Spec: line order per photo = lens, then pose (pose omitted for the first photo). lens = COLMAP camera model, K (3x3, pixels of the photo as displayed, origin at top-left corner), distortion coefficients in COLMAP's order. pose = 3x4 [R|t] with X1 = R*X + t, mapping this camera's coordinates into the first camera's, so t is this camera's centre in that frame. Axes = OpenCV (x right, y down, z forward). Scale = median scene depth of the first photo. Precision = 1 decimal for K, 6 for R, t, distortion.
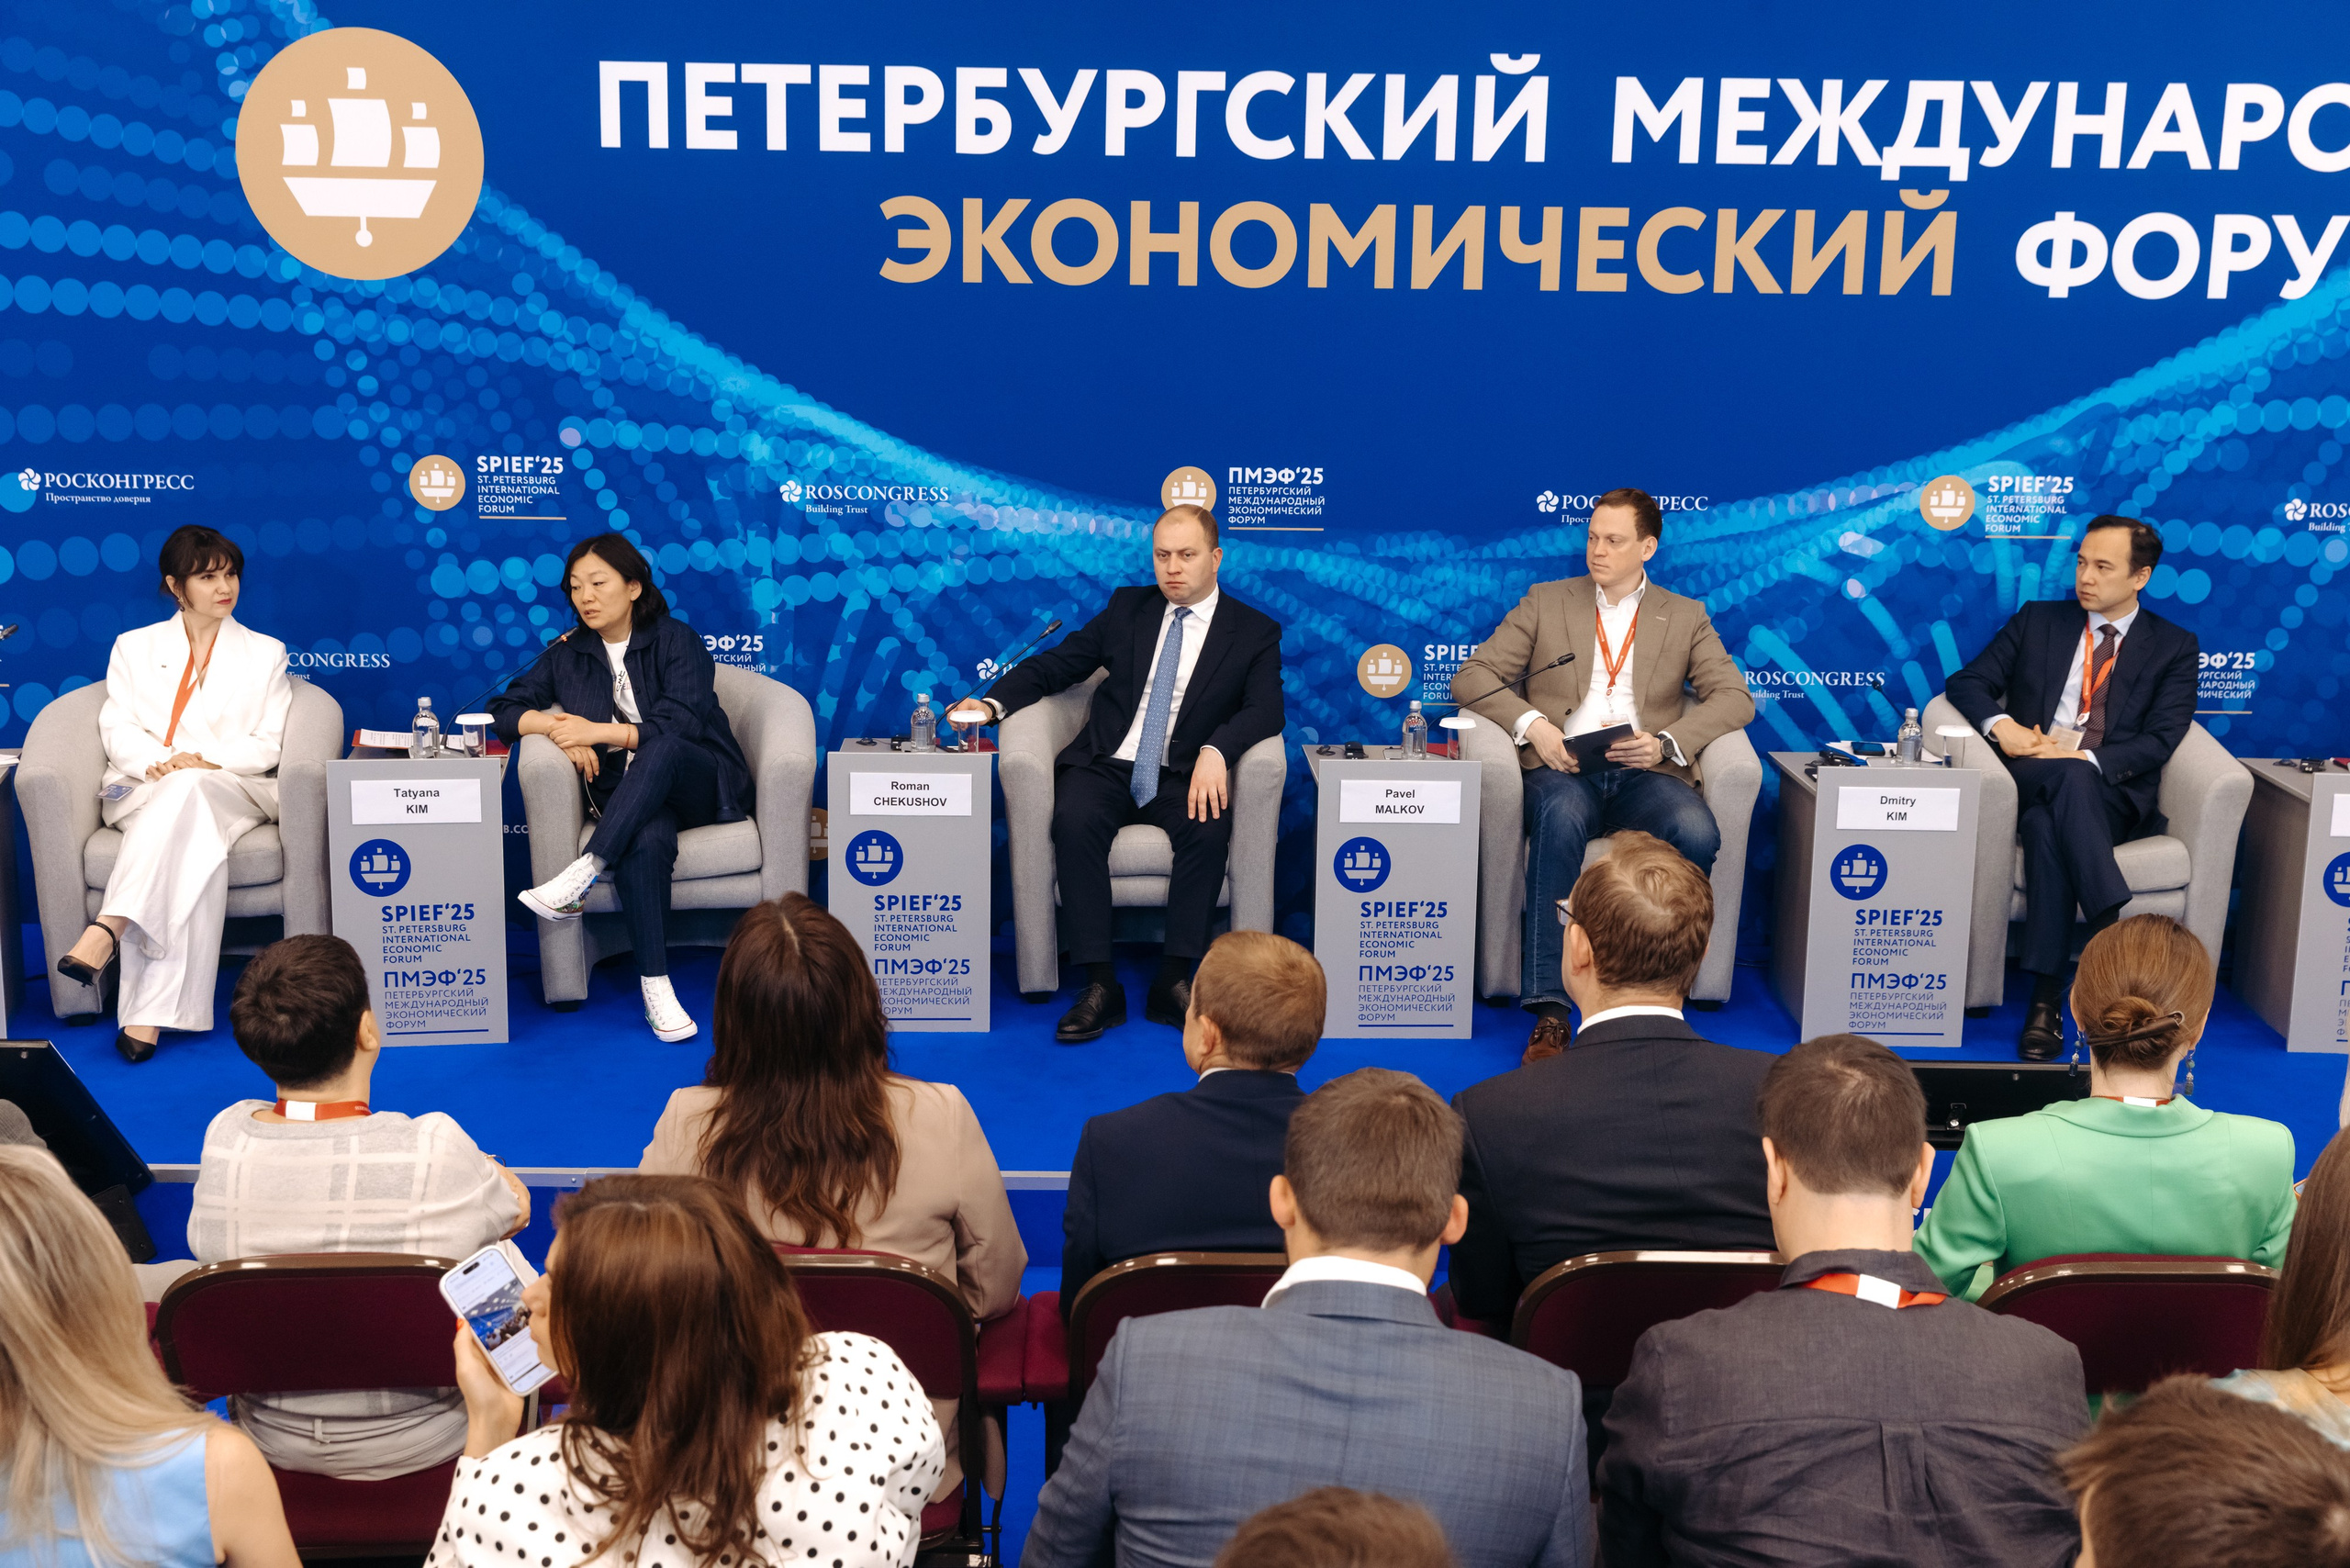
lens RADIAL K [[2652.1, 0, 1181.8], [0, 2652.1, 775.4], [0, 0, 1]] dist [0.007259, 0.038375]
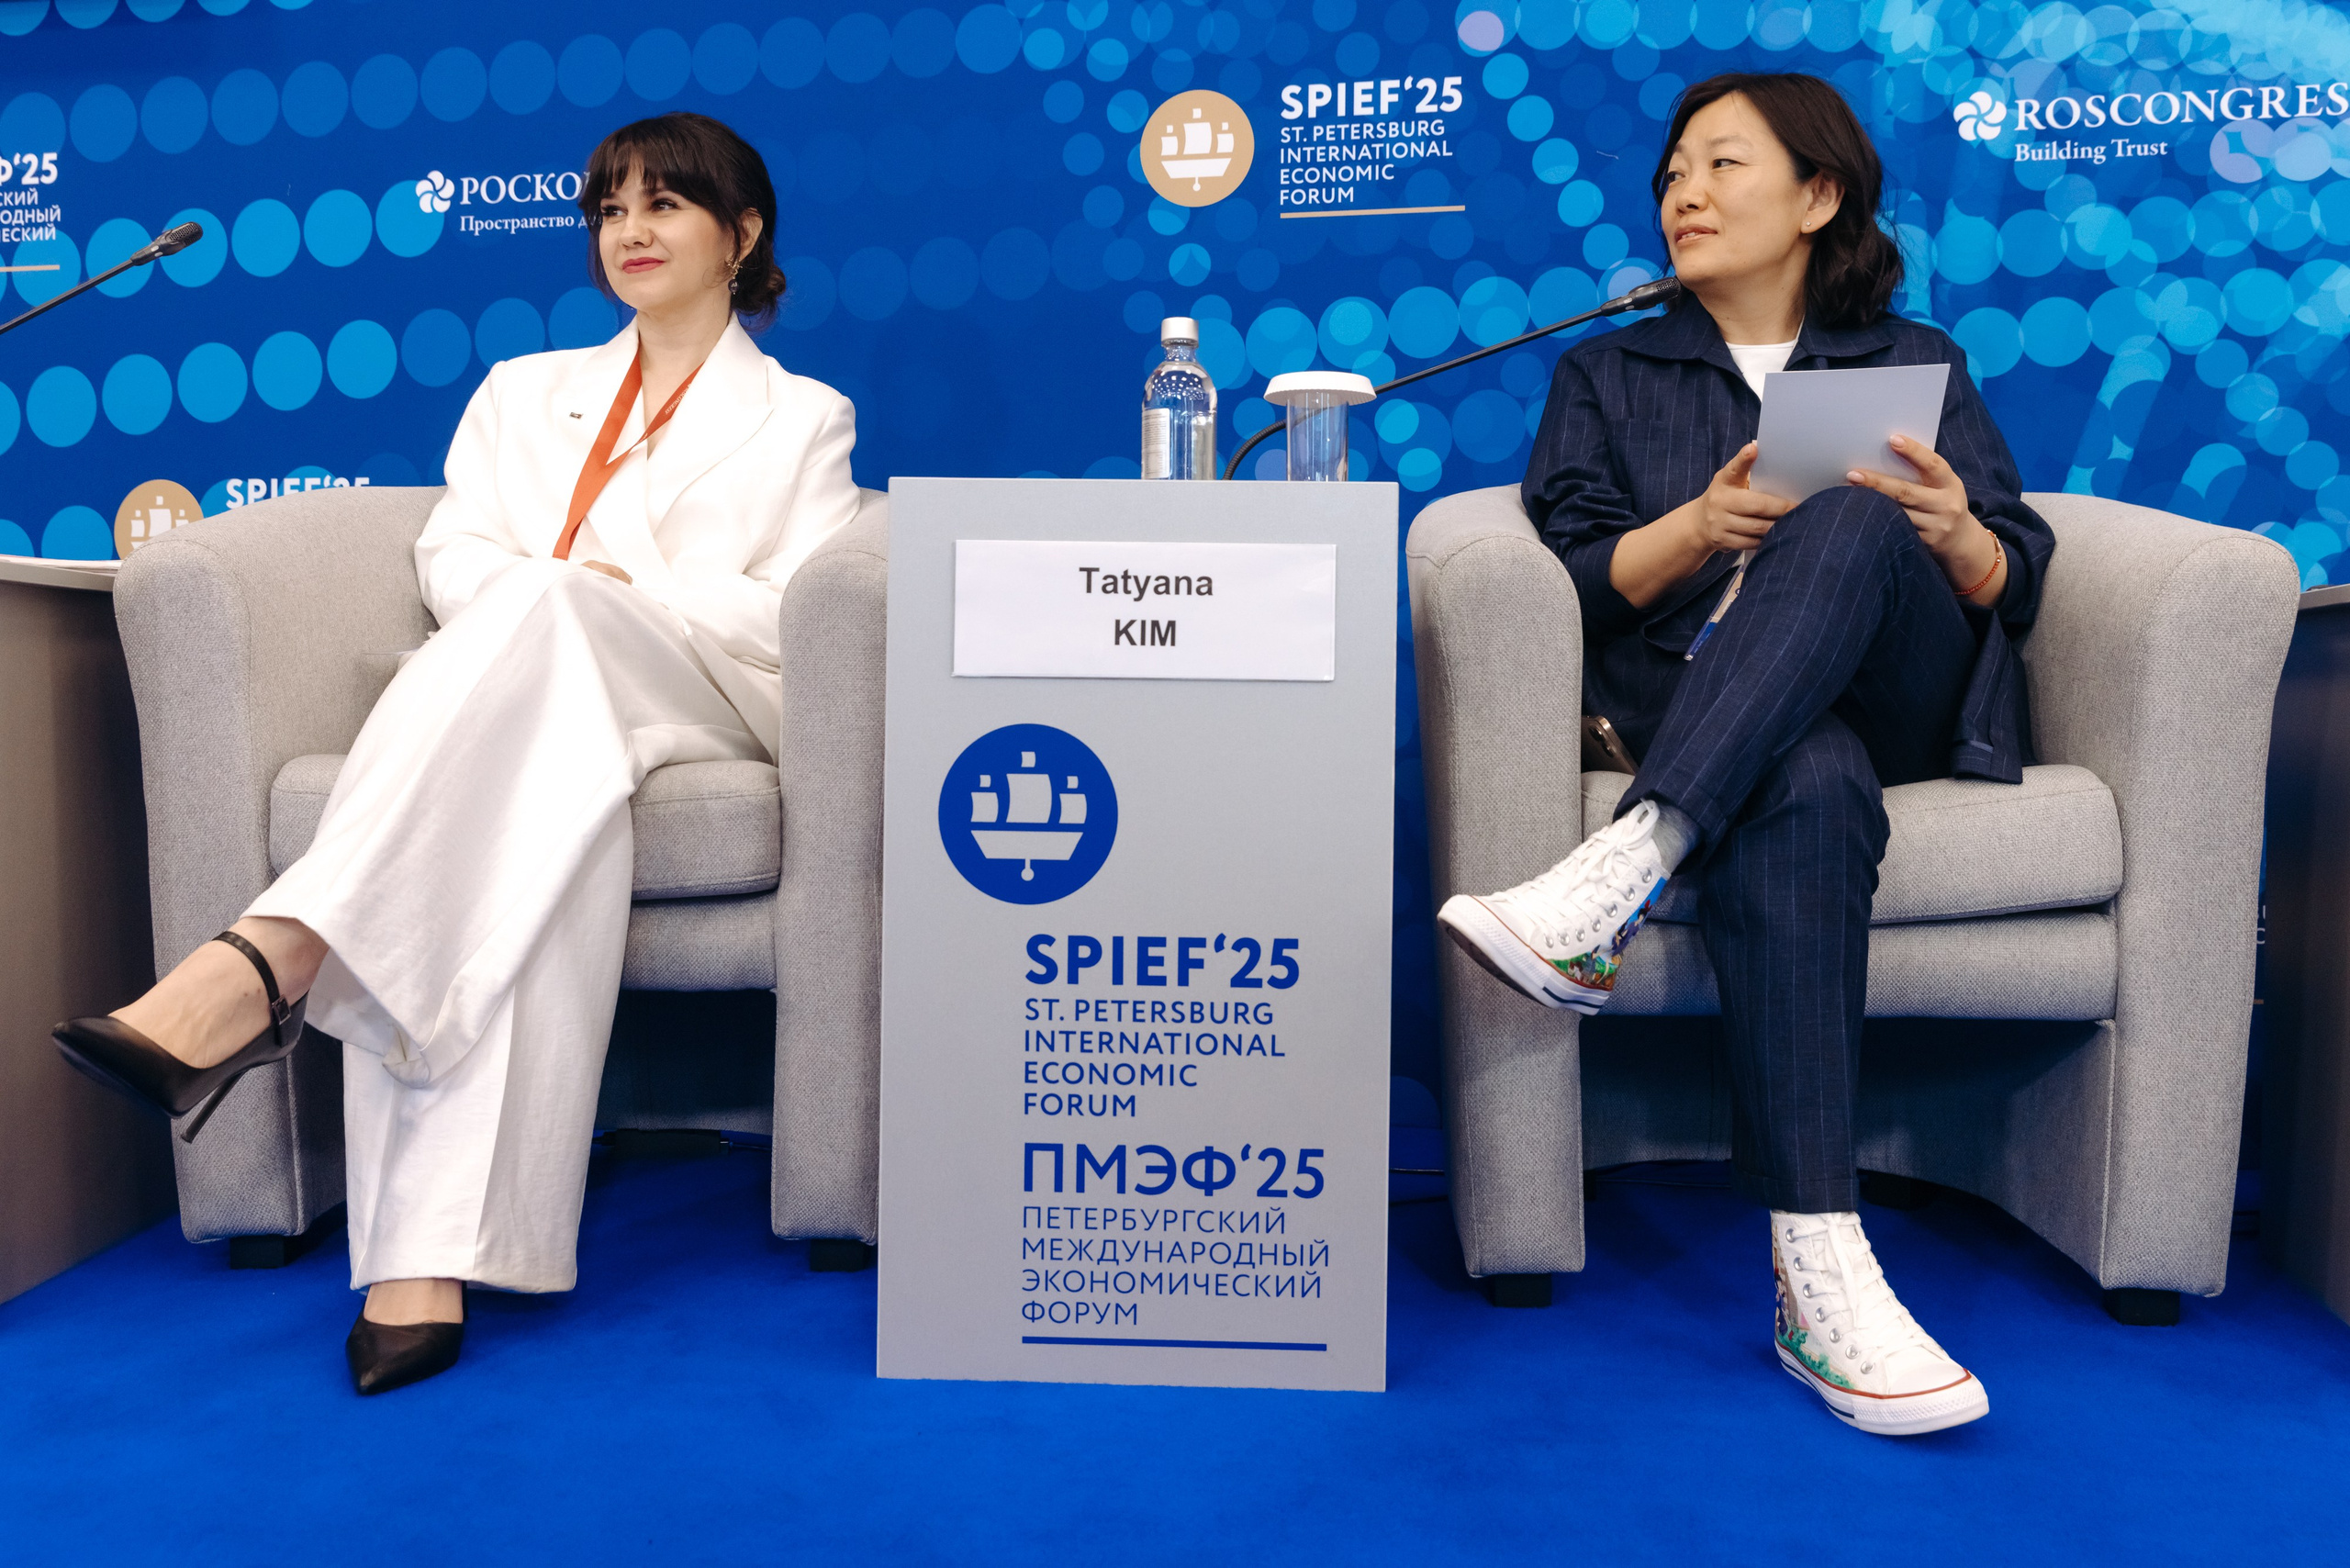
lens RADIAL K [[2173.1, 0, 1203.1], [0, 2173.1, 731.5], [0, 0, 1]] dist [-0.002978, 0.017556]
pose [[0.973074, -0.004071, -0.230459, -0.191183], [-0.039083, 0.982452, -0.182376, 0.063508], [0.227157, 0.186472, 0.955839, 0.651560]]
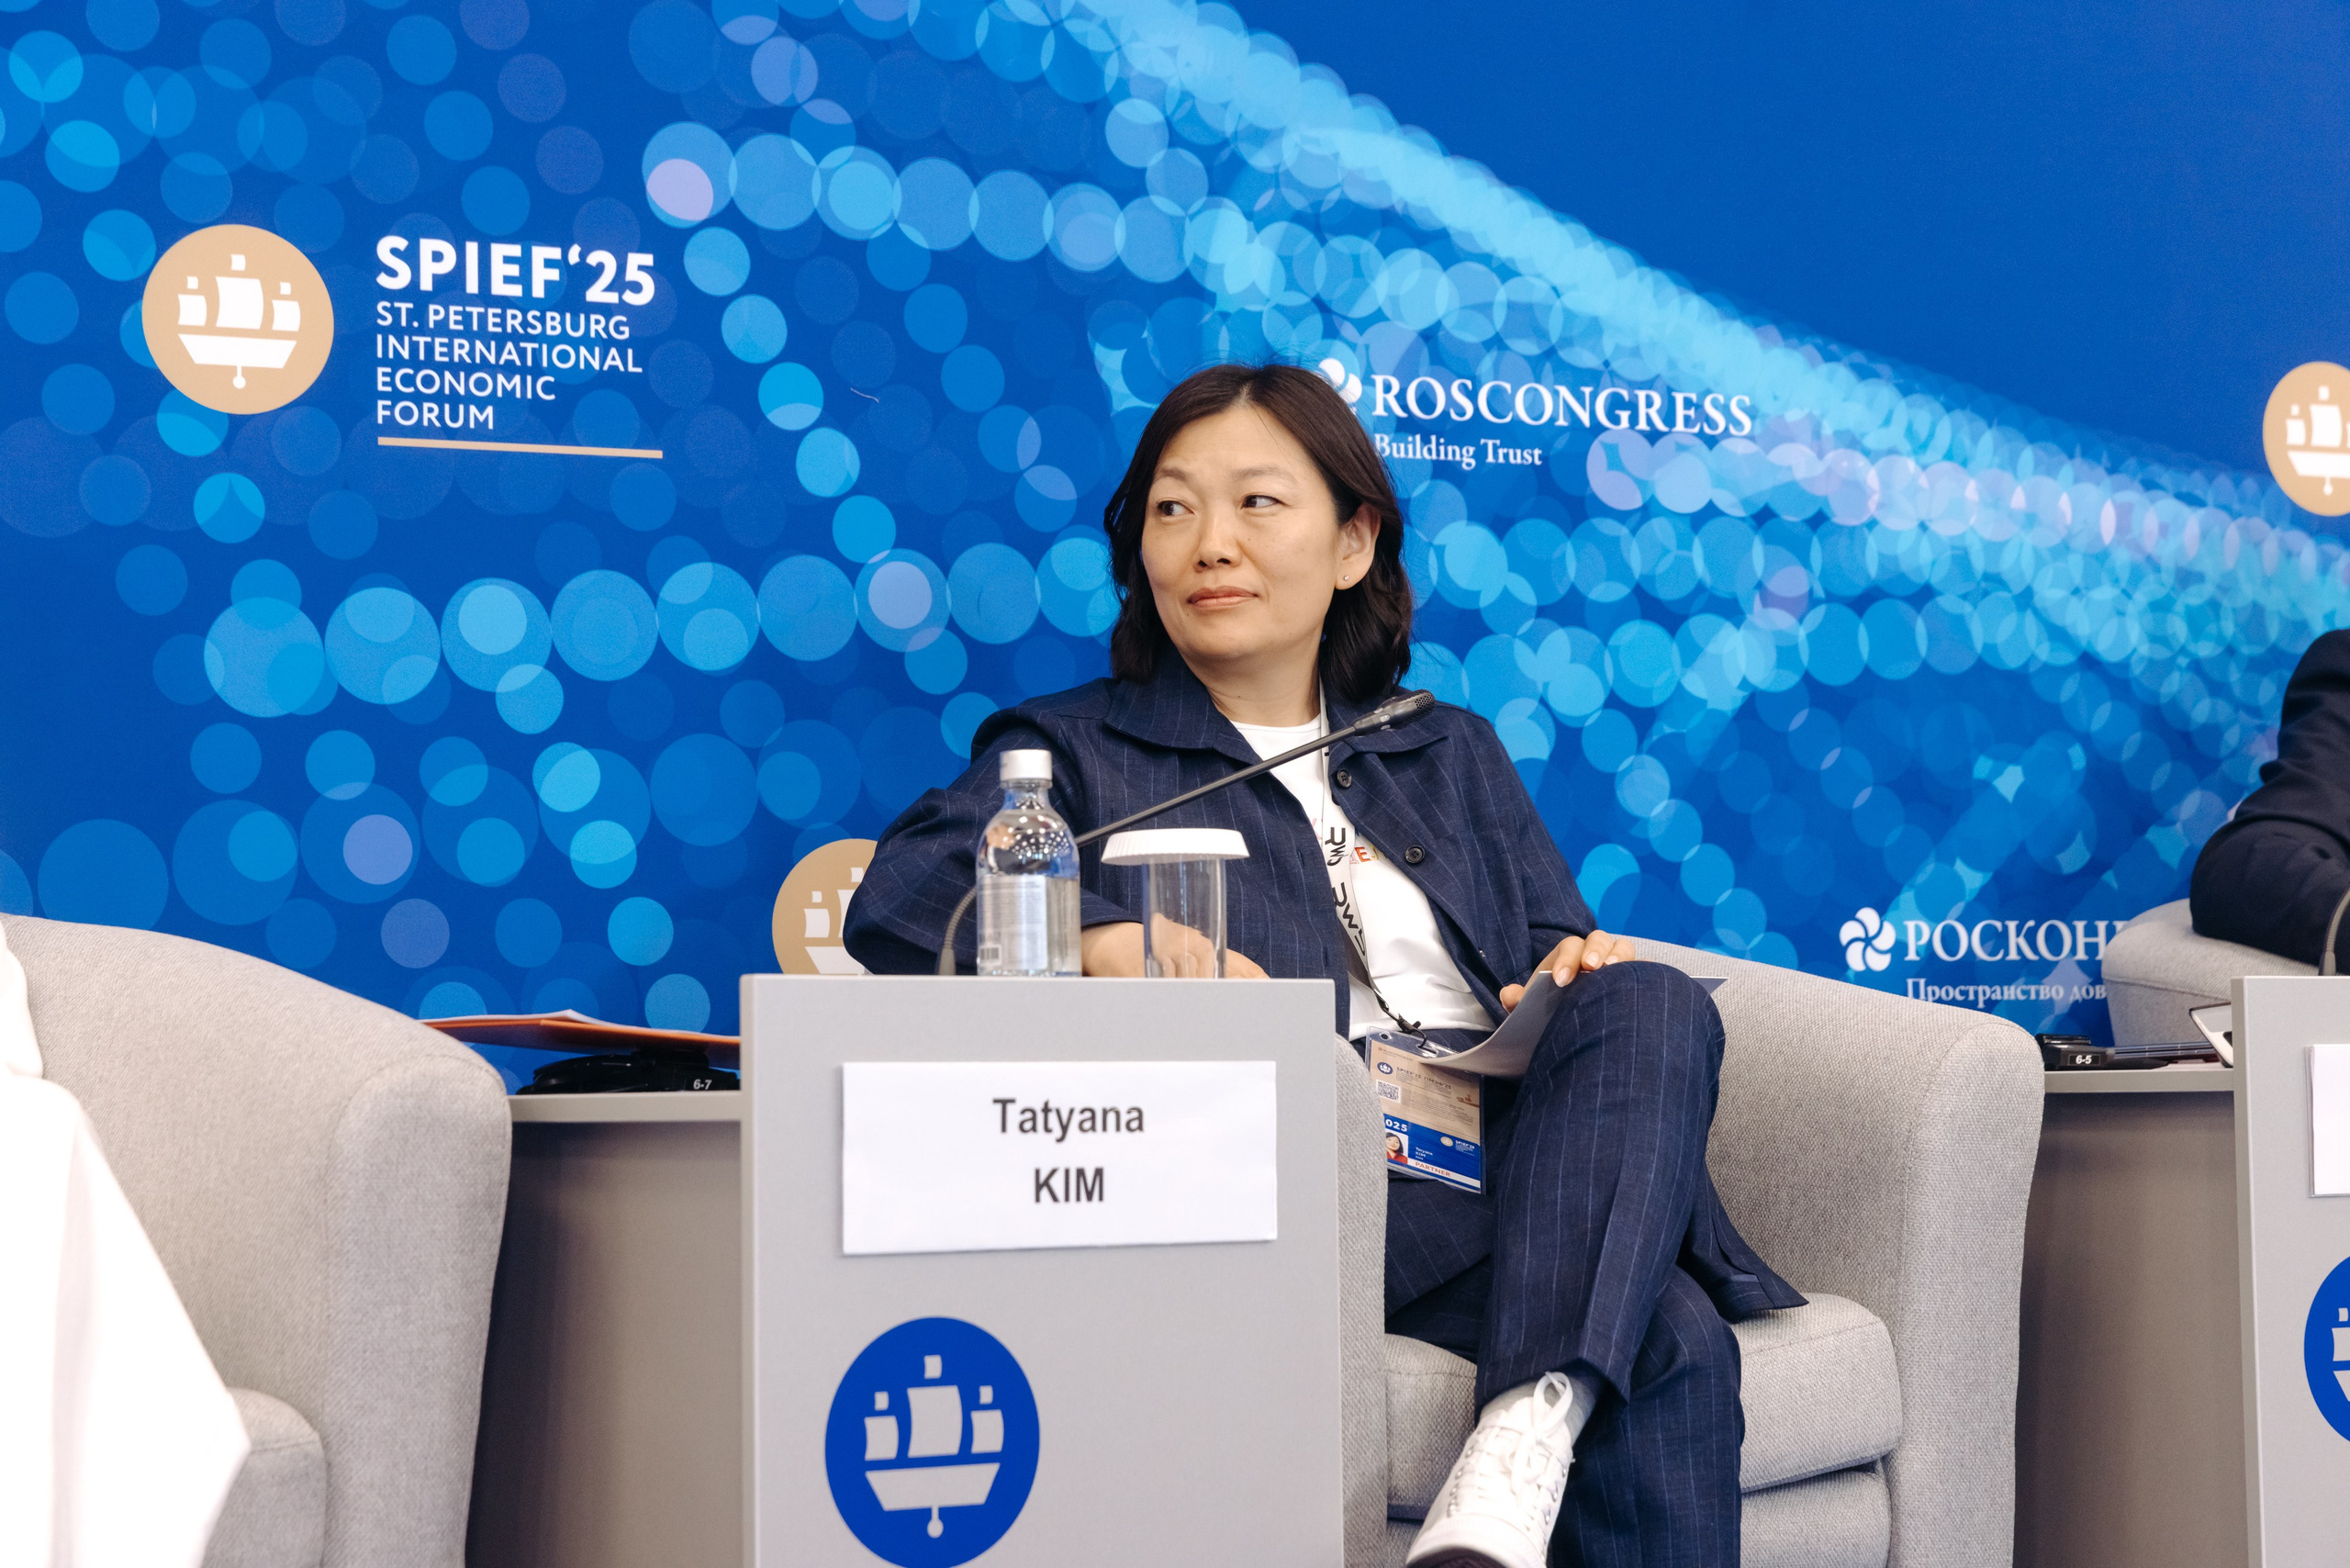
lens RADIAL K [[4416.0, 0, 1182.7], [0, 4416.0, 773.5], [0, 0, 1]] dist [-0.002438, 0.048465]
pose [[0.913822, -0.000952, 0.406113, -0.384067], [0.106746, 0.965398, -0.237932, 0.063608], [-0.391834, 0.260778, 0.882304, 0.550419]]
